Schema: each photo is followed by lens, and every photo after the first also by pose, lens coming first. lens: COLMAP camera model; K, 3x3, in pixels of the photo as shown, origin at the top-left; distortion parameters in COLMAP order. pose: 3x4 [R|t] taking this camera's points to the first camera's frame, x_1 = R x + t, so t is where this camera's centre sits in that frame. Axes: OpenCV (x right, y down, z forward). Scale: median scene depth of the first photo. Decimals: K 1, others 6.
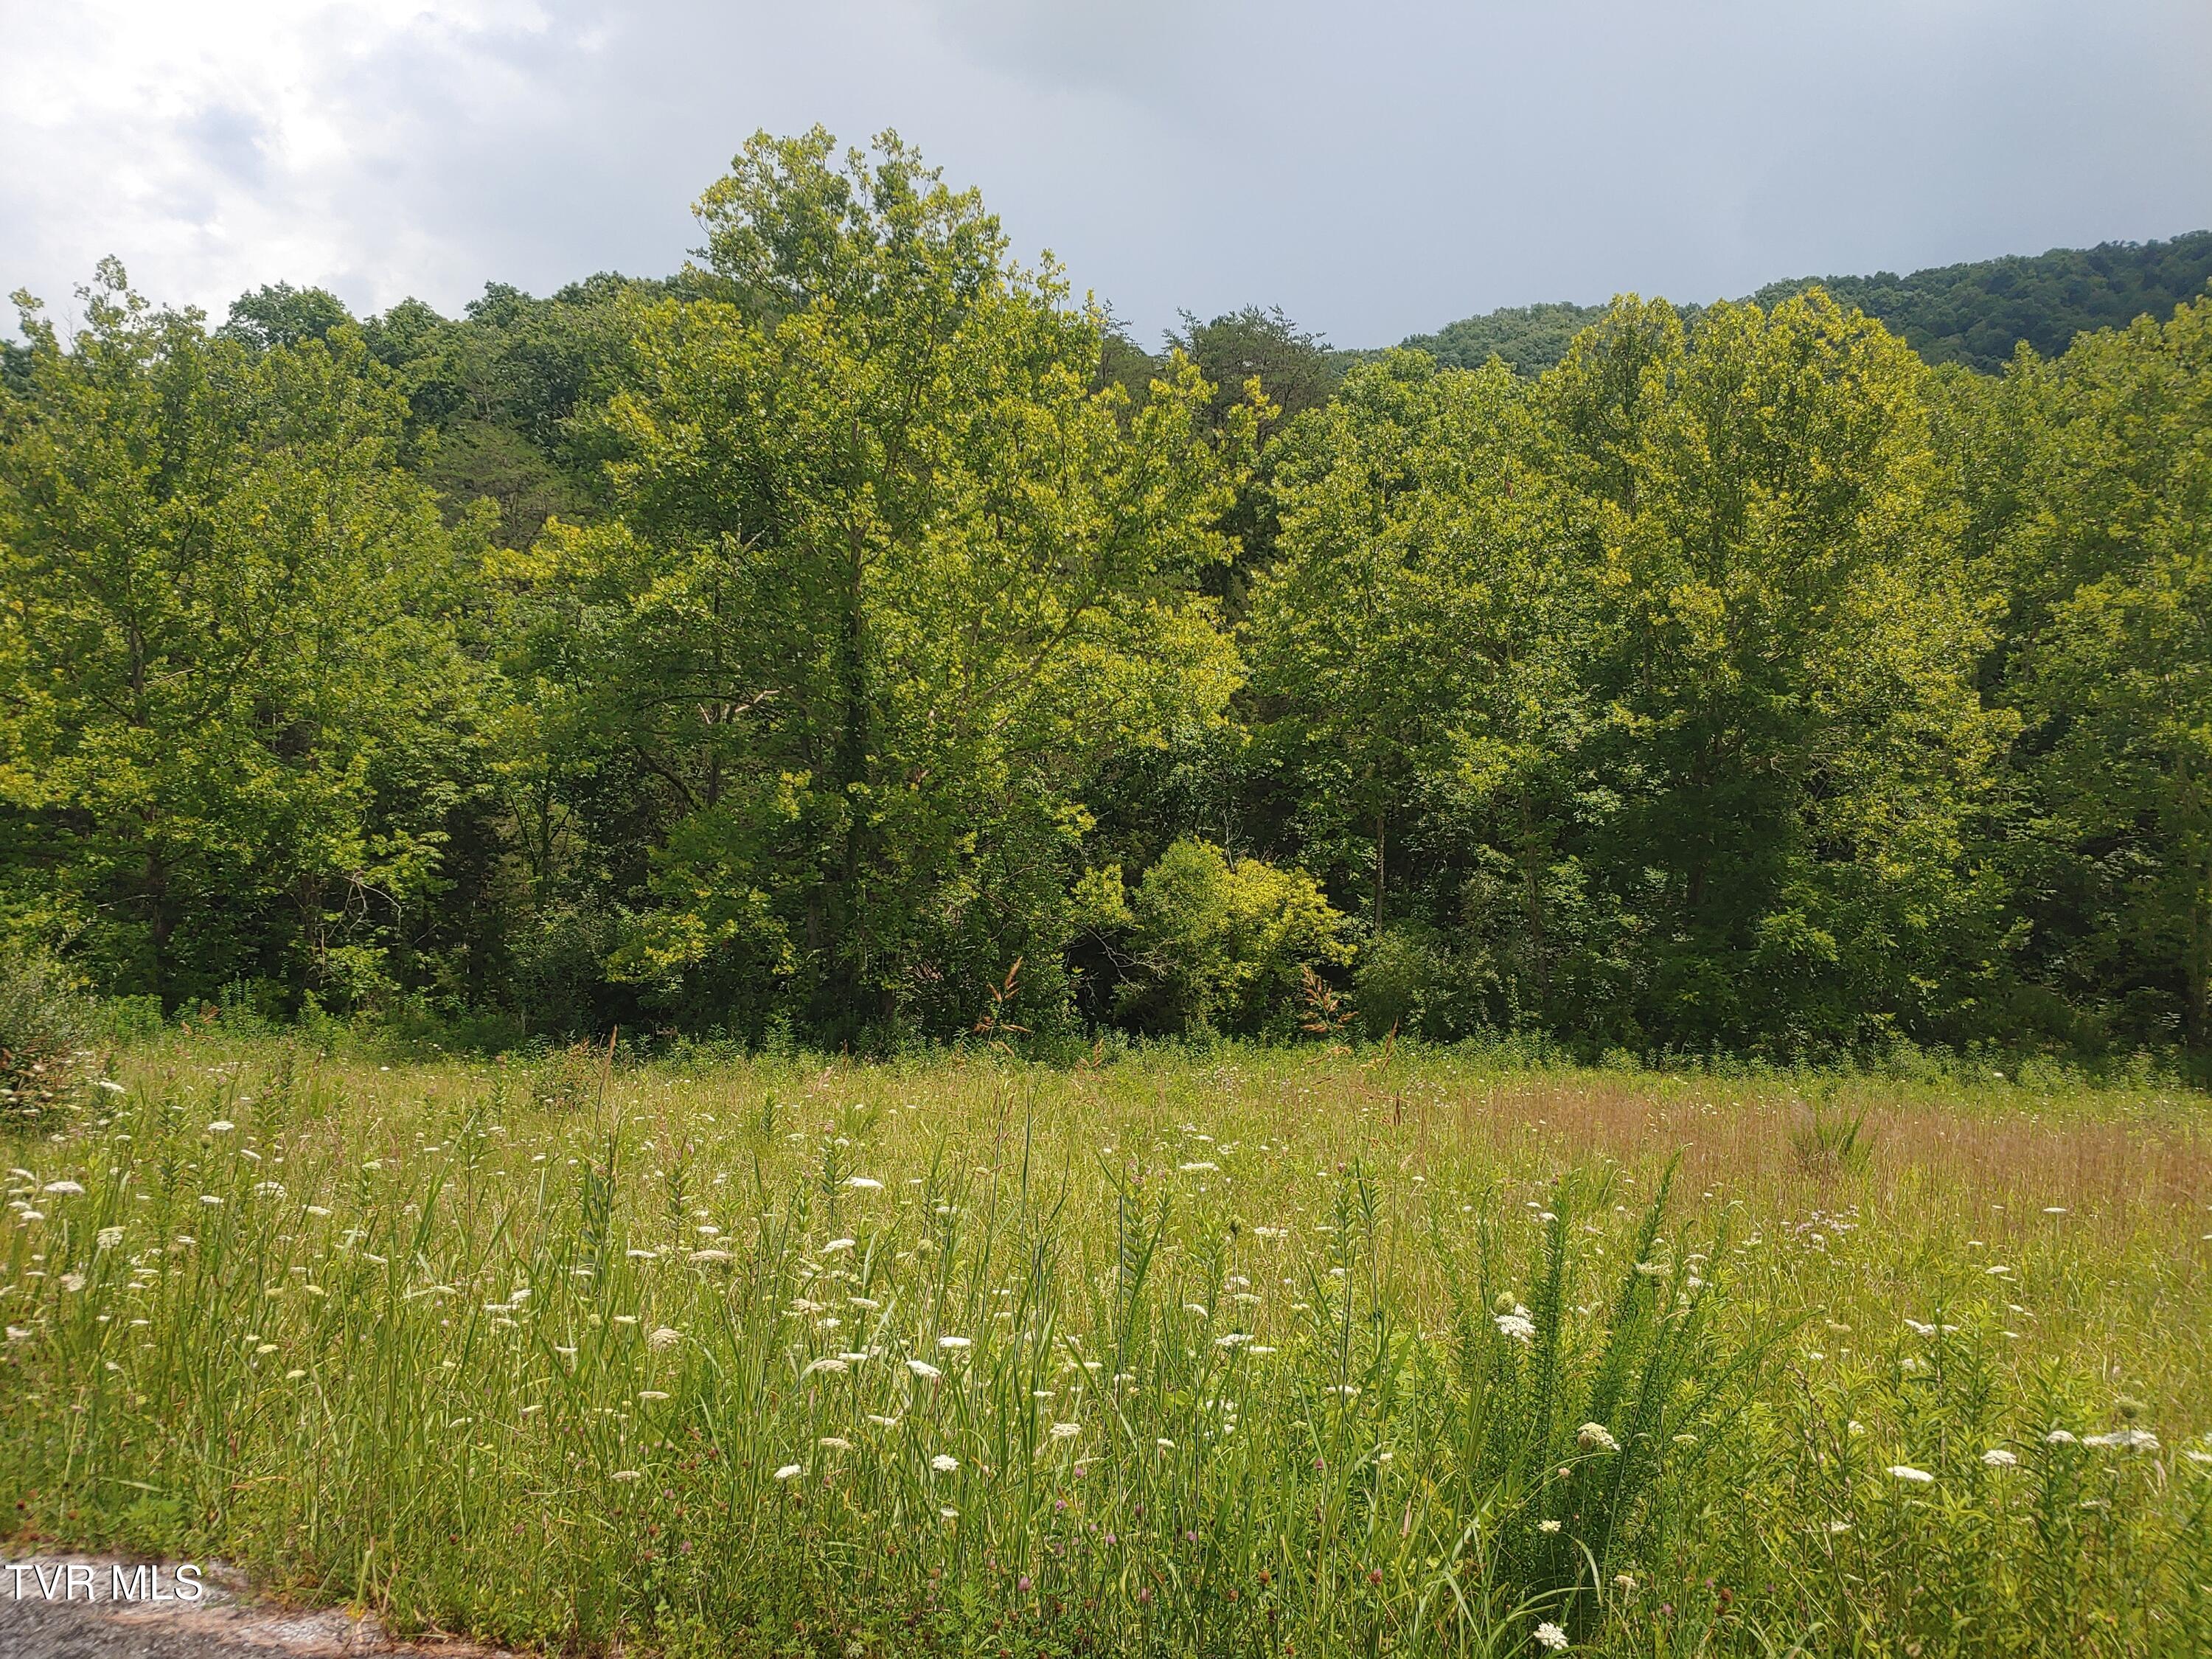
lens RADIAL K [[1696.4, 0, 1107.1], [0, 1696.4, 884.0], [0, 0, 1]] dist [0.000564, 0.001065]
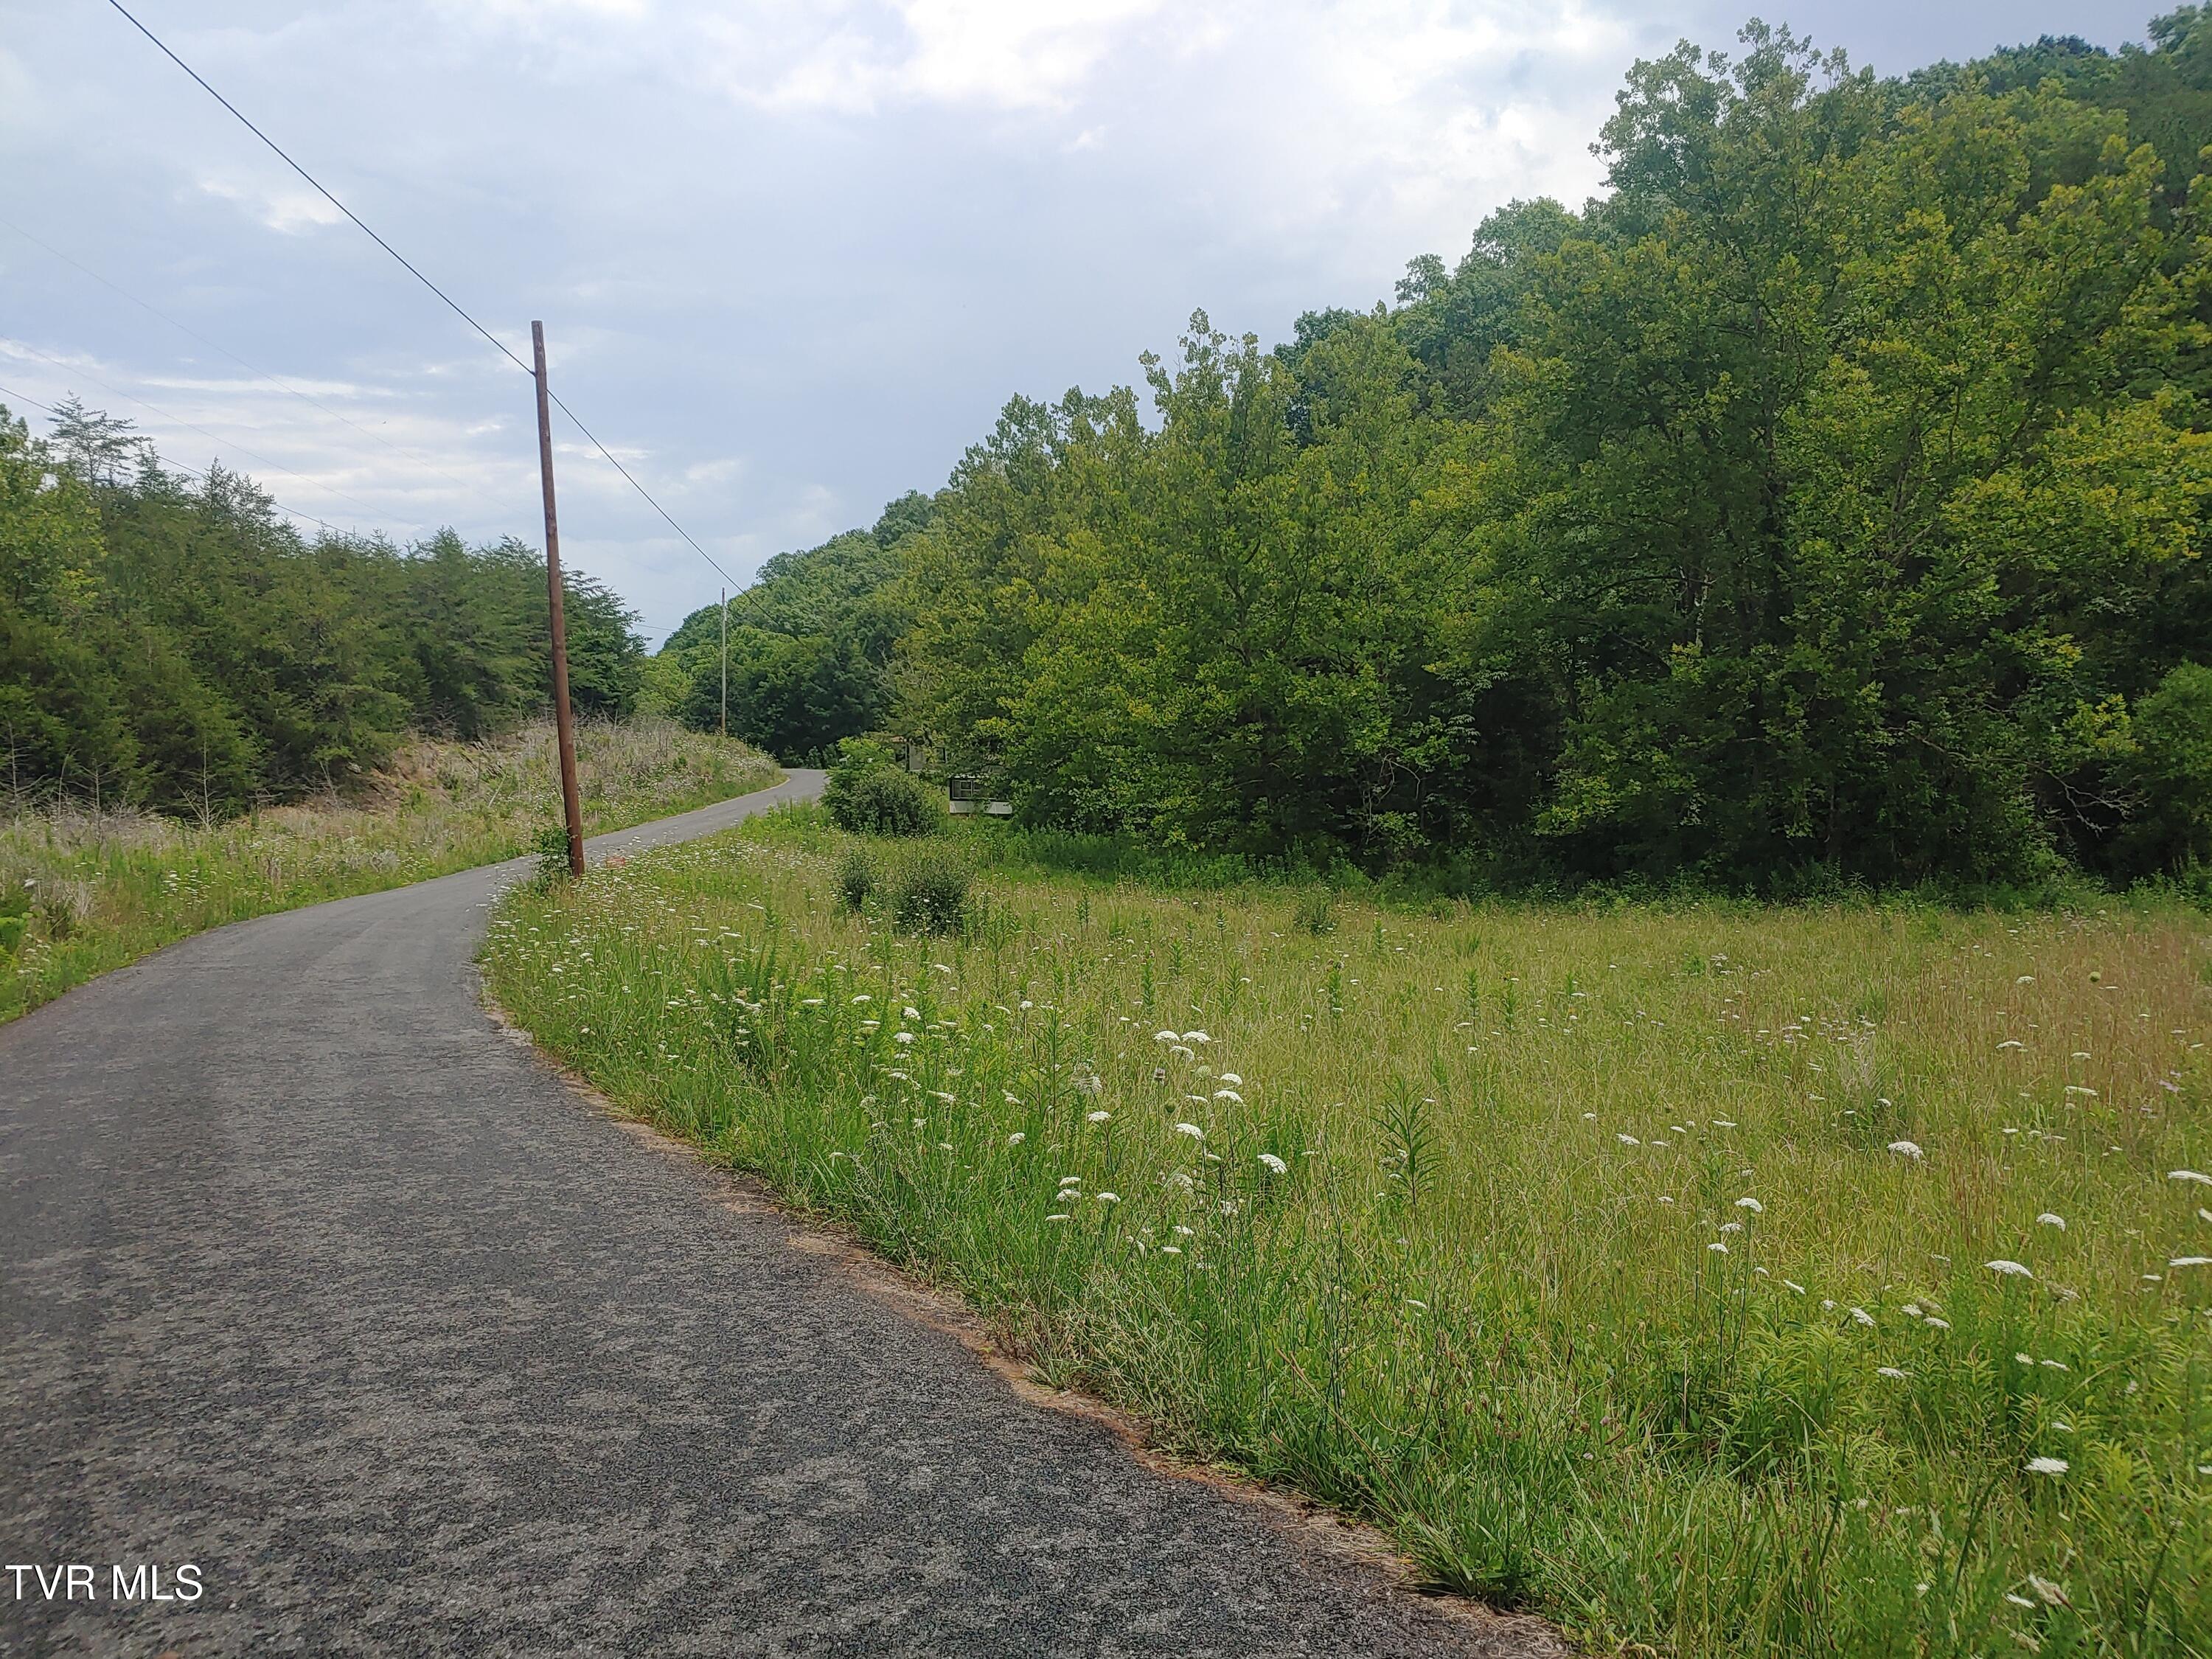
lens RADIAL K [[1764.4, 0, 1109.4], [0, 1764.4, 821.0], [0, 0, 1]] dist [-0.008398, 0.023840]
pose [[0.728907, -0.032203, -0.683855, 0.286303], [0.065992, 0.997547, 0.023364, -0.001568], [0.681425, -0.062159, 0.729243, -0.089985]]
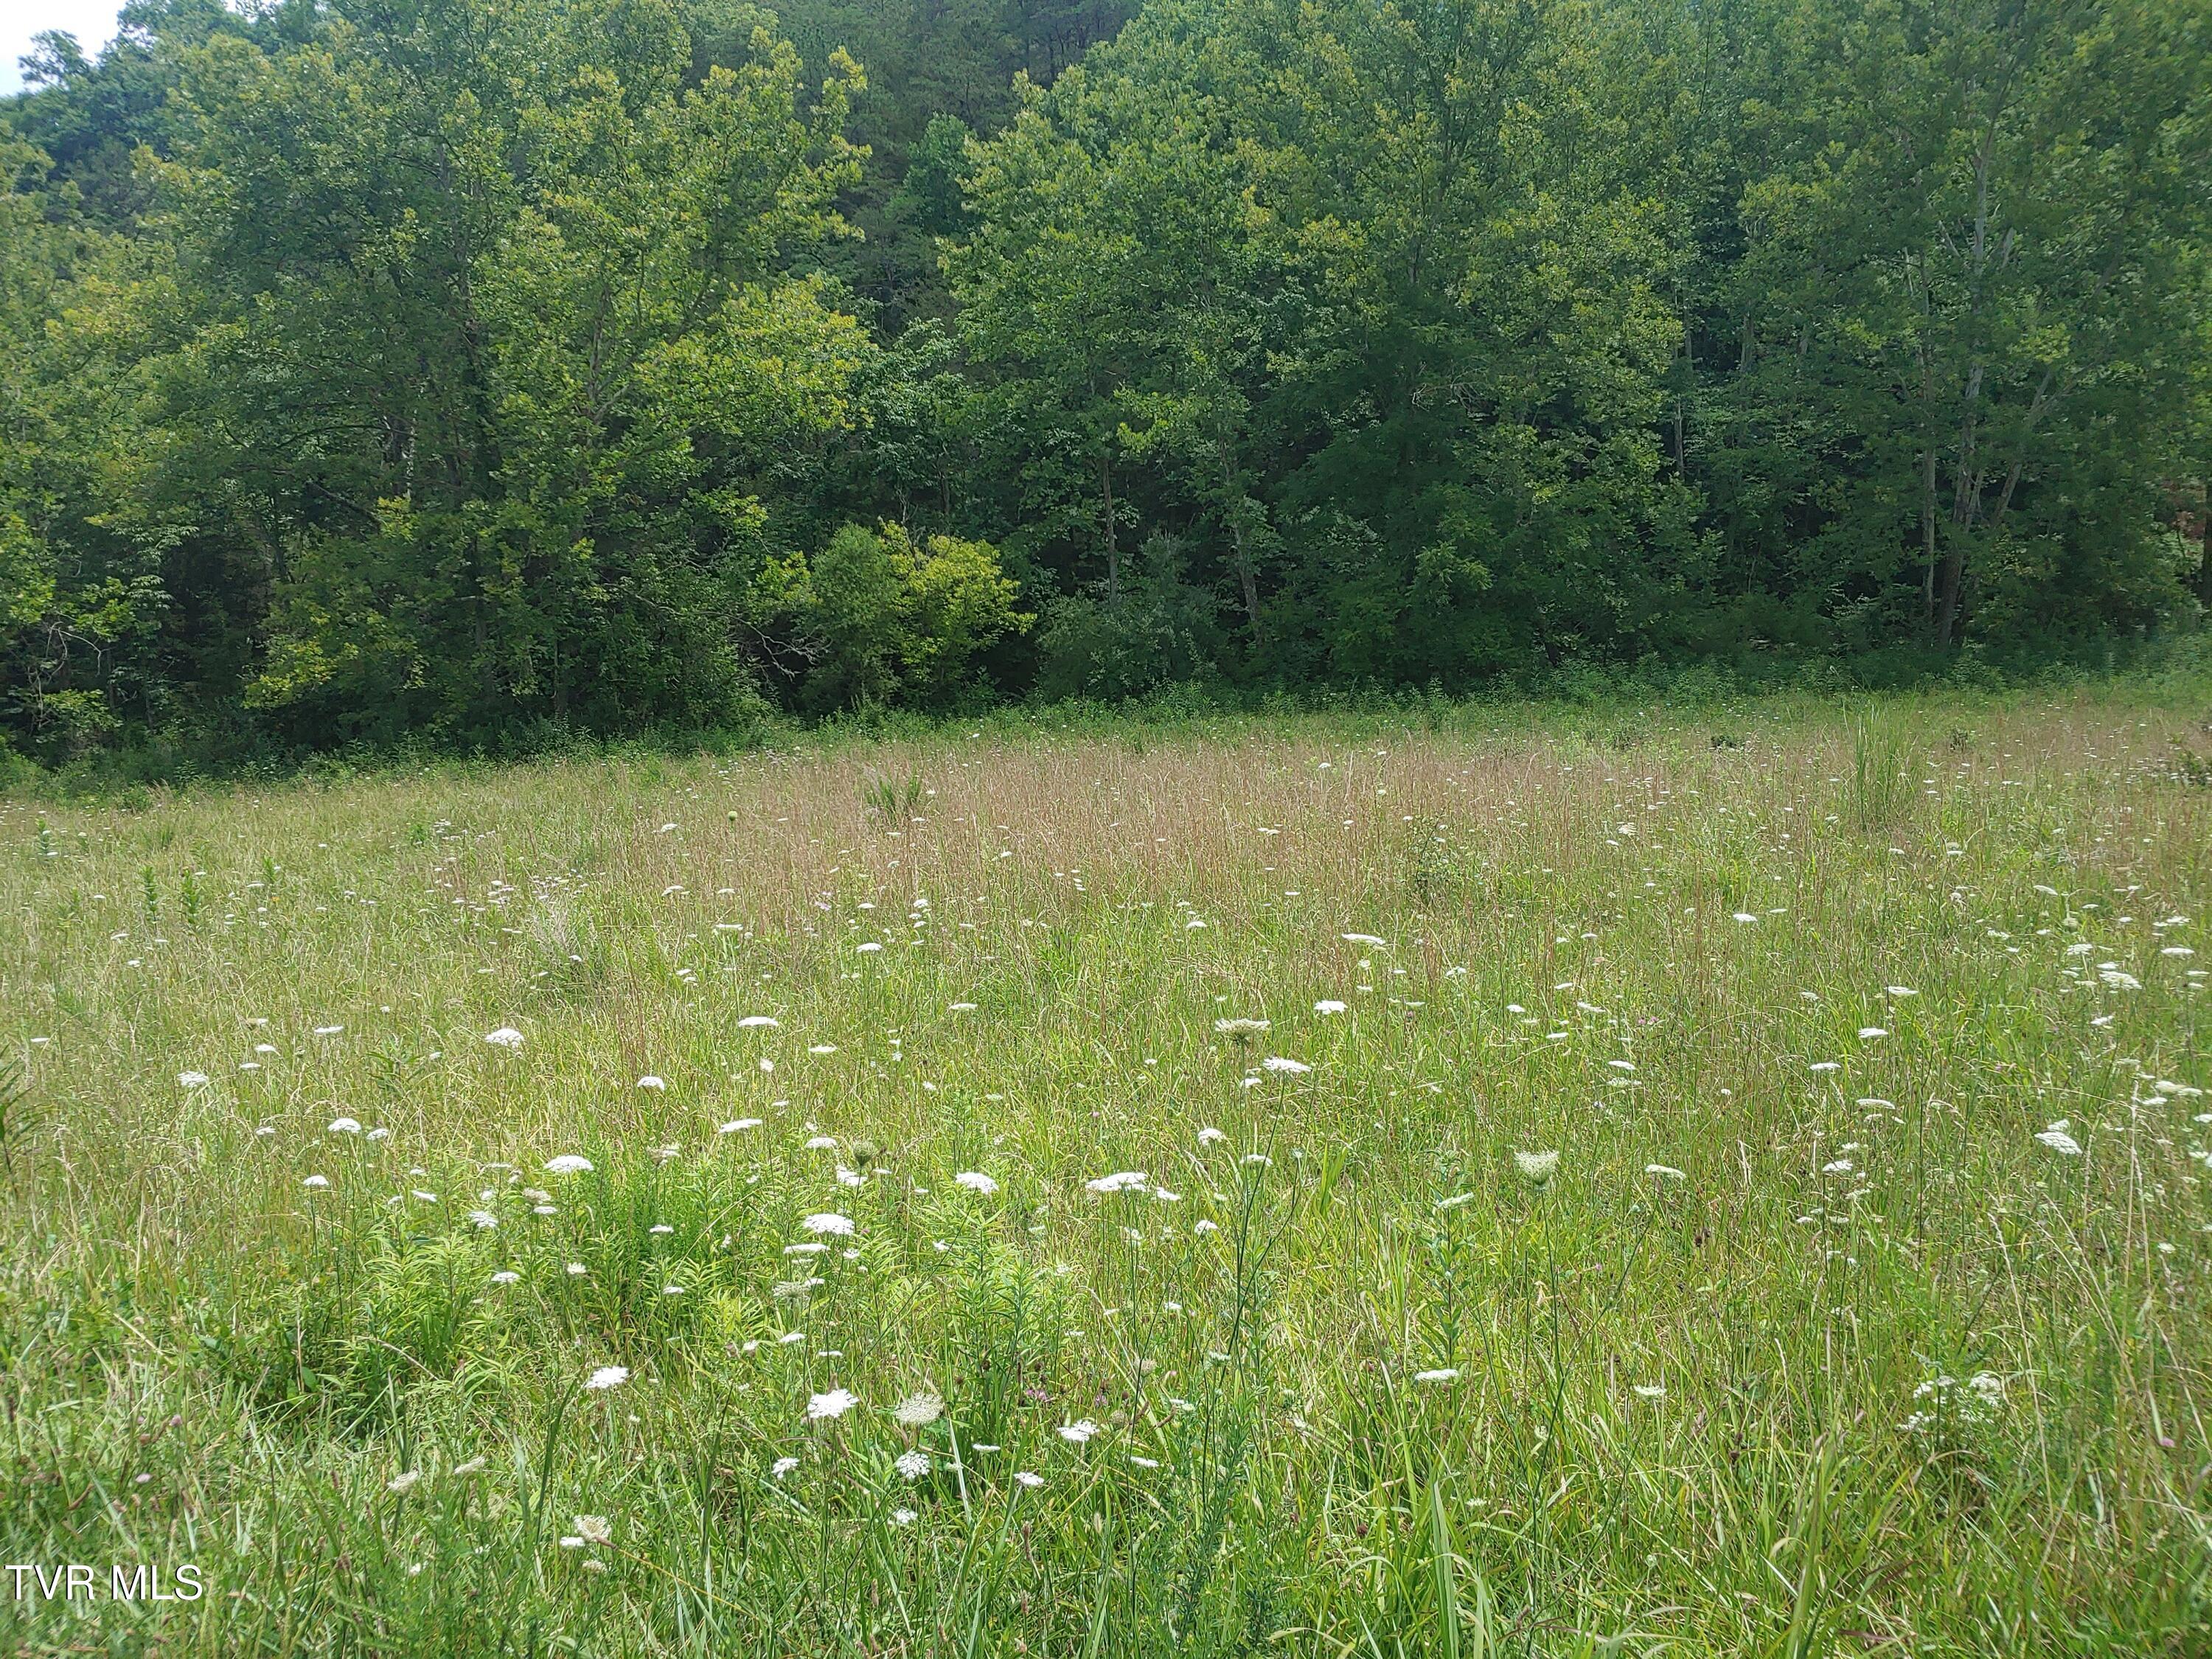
lens RADIAL K [[1764.4, 0, 1109.4], [0, 1764.4, 821.0], [0, 0, 1]] dist [-0.008398, 0.023840]
pose [[0.994439, -0.071325, -0.077489, 0.289414], [0.082638, 0.984568, 0.154264, -0.000027], [0.065290, -0.159809, 0.984986, -0.072289]]
